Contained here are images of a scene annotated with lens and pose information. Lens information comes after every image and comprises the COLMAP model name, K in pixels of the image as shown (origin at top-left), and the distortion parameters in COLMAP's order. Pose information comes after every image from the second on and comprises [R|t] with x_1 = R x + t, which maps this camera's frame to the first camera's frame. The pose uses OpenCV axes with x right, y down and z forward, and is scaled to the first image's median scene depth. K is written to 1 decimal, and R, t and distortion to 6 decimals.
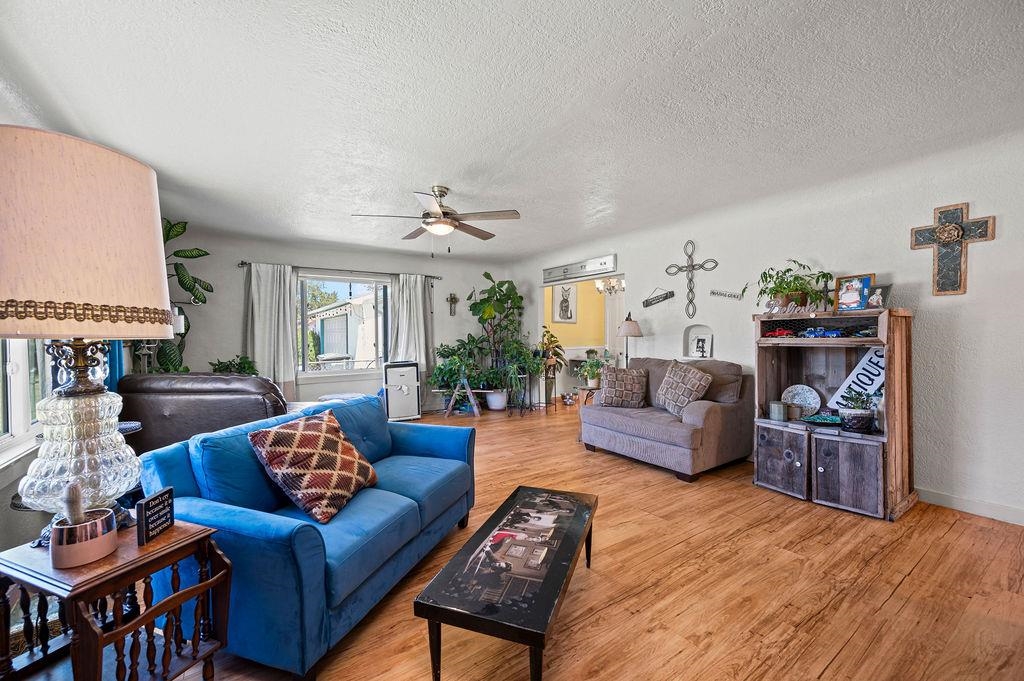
lens RADIAL K [[416.5, 0, 510.0], [0, 416.5, 341.6], [0, 0, 1]] dist [0.000220, 0.001241]
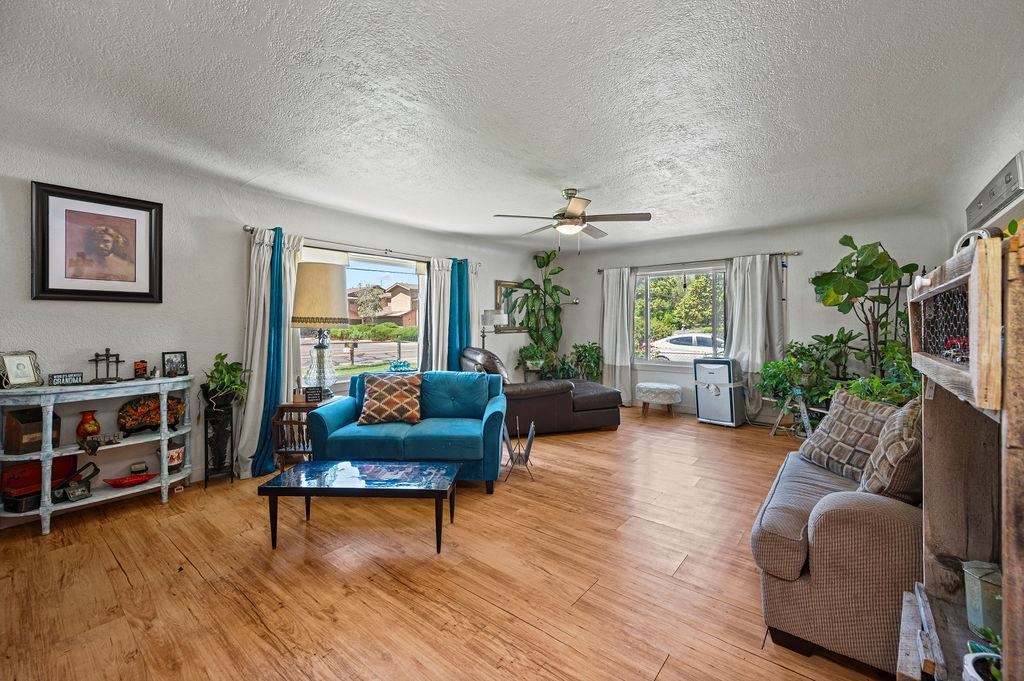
lens RADIAL K [[416.5, 0, 513.4], [0, 416.5, 323.8], [0, 0, 1]] dist [0.000220, 0.001241]
pose [[0.294973, 0.005263, -0.955491, 0.516392], [-0.020741, 0.999784, -0.000896, -0.015621], [0.955281, 0.020082, 0.295018, 0.355795]]
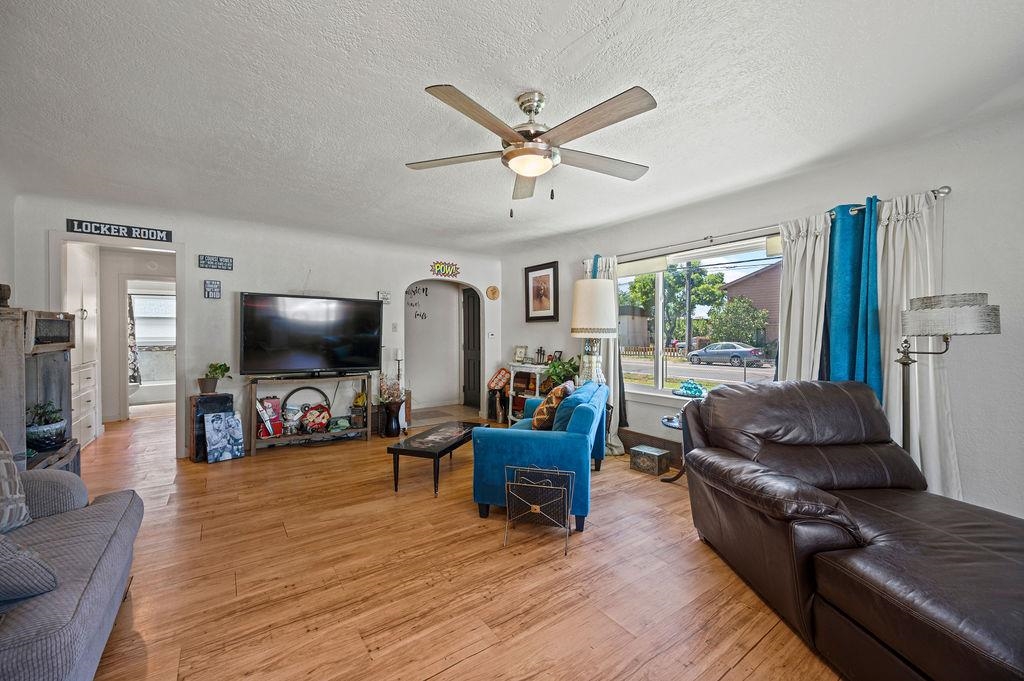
lens RADIAL K [[416.5, 0, 510.1], [0, 416.5, 335.5], [0, 0, 1]] dist [0.000220, 0.001241]
pose [[-0.999652, 0.001353, -0.026336, -0.076806], [0.000816, 0.999791, 0.020410, -0.021860], [0.026358, 0.020382, -0.999445, 1.038895]]
